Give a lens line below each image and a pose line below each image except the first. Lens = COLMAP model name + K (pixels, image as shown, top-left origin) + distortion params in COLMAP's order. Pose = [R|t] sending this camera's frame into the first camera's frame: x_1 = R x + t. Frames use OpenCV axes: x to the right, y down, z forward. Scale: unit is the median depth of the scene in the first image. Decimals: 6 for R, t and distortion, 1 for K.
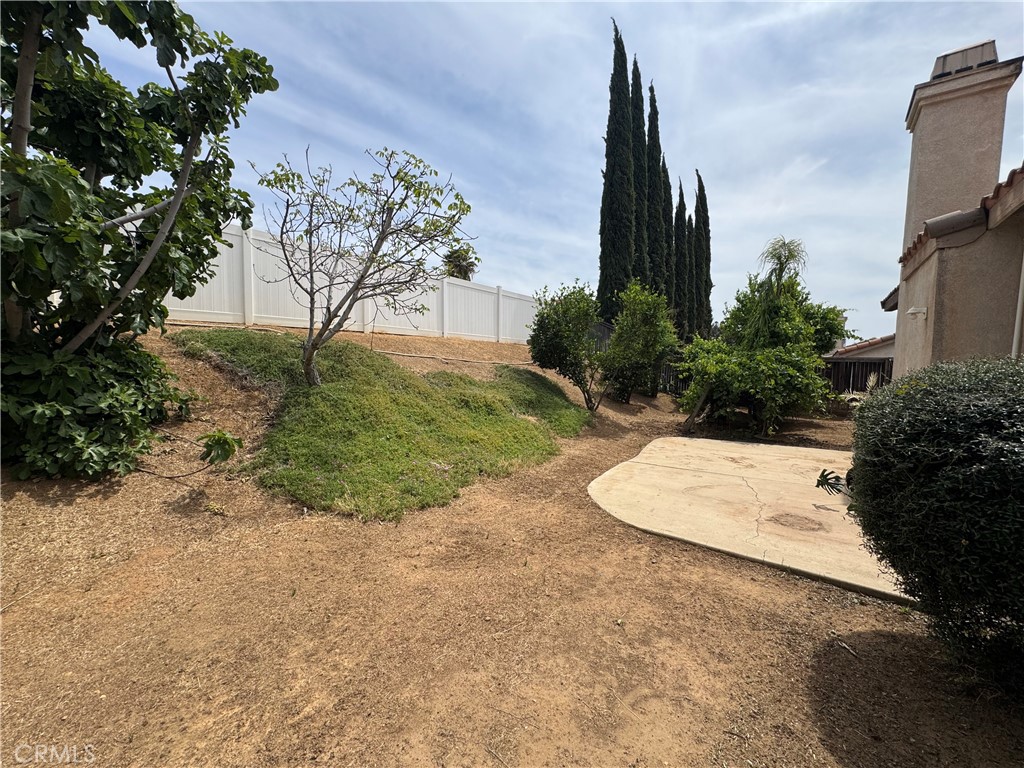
lens RADIAL K [[409.3, 0, 512.0], [0, 409.3, 384.0], [0, 0, 1]] dist [-0.003188, 0.000101]
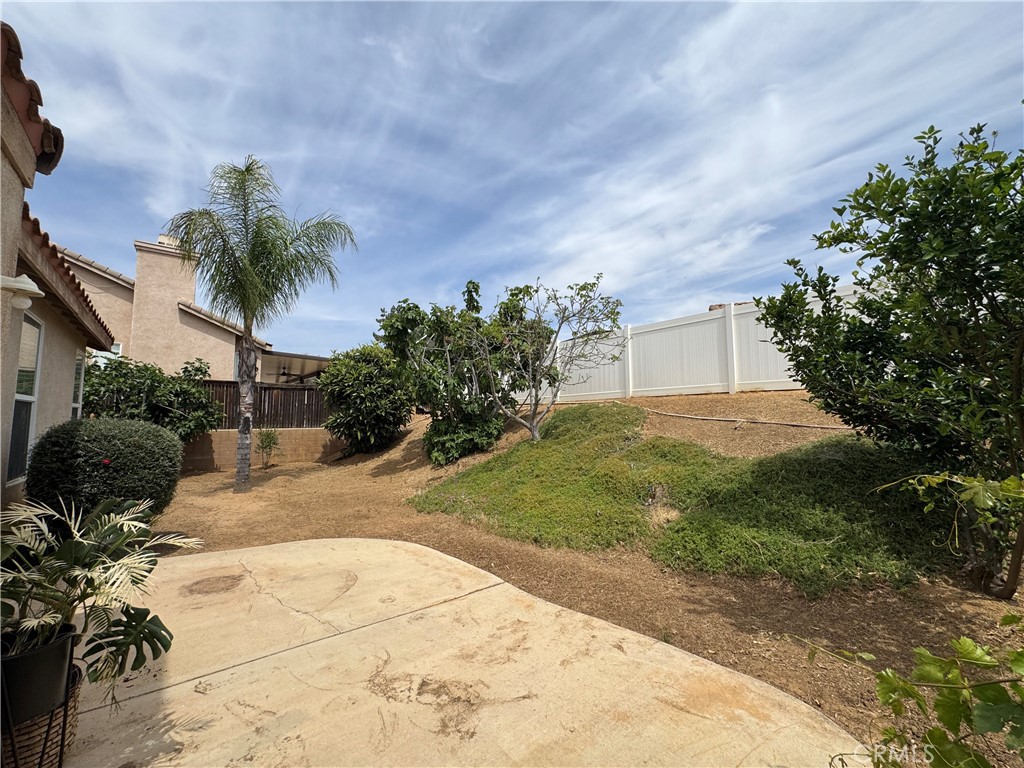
lens RADIAL K [[409.3, 0, 512.0], [0, 409.3, 384.0], [0, 0, 1]] dist [-0.003188, 0.000101]
pose [[-0.232921, -0.099855, -0.967355, 0.840540], [-0.062497, 0.994195, -0.087577, -0.055479], [0.970485, 0.040058, -0.237810, 1.048833]]
